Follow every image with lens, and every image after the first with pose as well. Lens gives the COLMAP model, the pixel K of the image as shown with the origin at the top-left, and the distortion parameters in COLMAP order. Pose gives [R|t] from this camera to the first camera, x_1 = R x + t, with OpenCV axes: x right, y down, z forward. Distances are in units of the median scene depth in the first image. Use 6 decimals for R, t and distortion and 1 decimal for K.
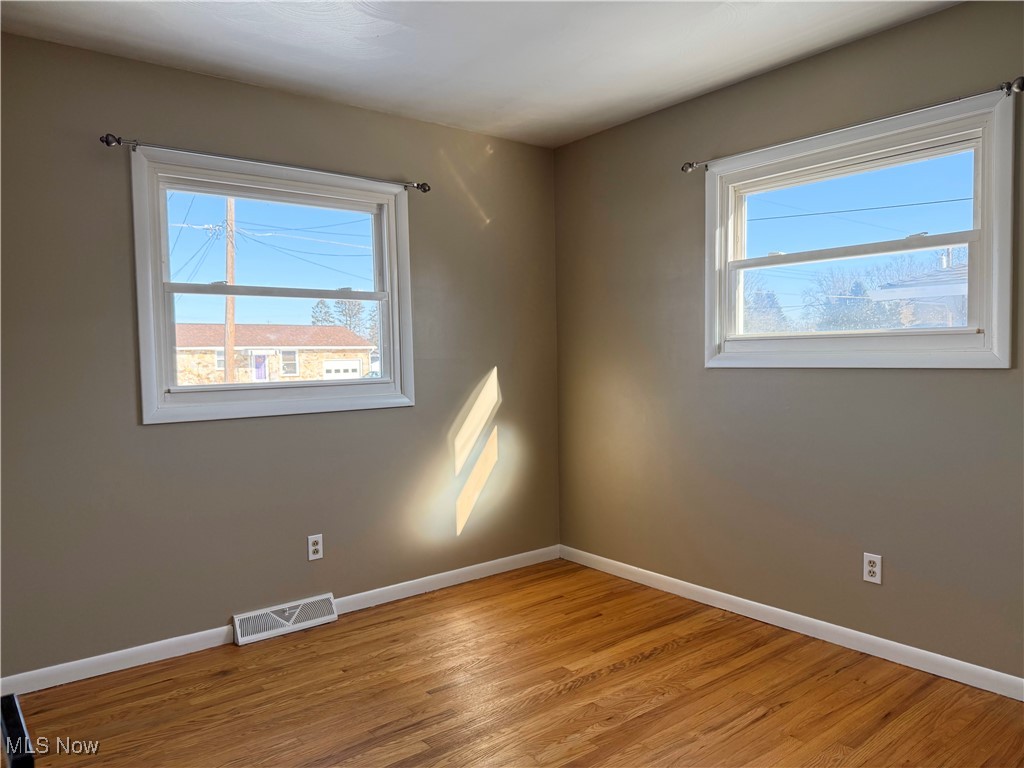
lens RADIAL K [[720.8, 0, 512.0], [0, 720.8, 384.0], [0, 0, 1]] dist [0.036634, -0.049611]
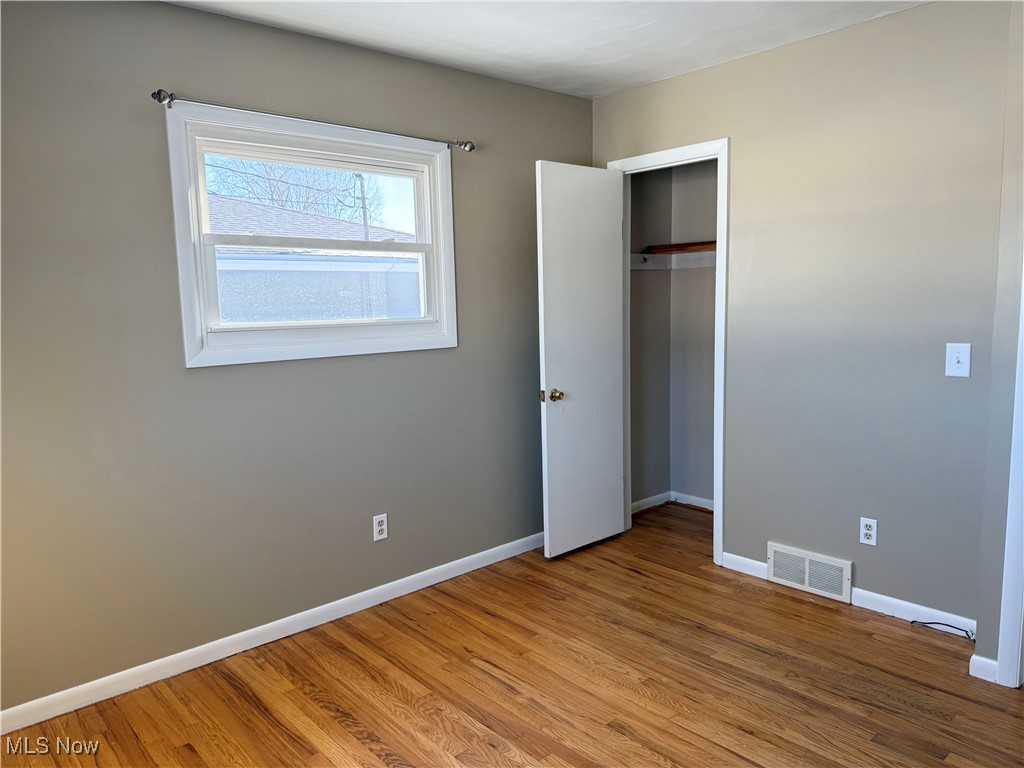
lens RADIAL K [[701.4, 0, 512.0], [0, 701.4, 384.0], [0, 0, 1]] dist [0.151738, -0.249484]
pose [[-0.038287, -0.096252, 0.994620, -0.613772], [0.073676, 0.992369, 0.098870, -0.067669], [-0.996547, 0.077065, -0.030903, 0.820702]]
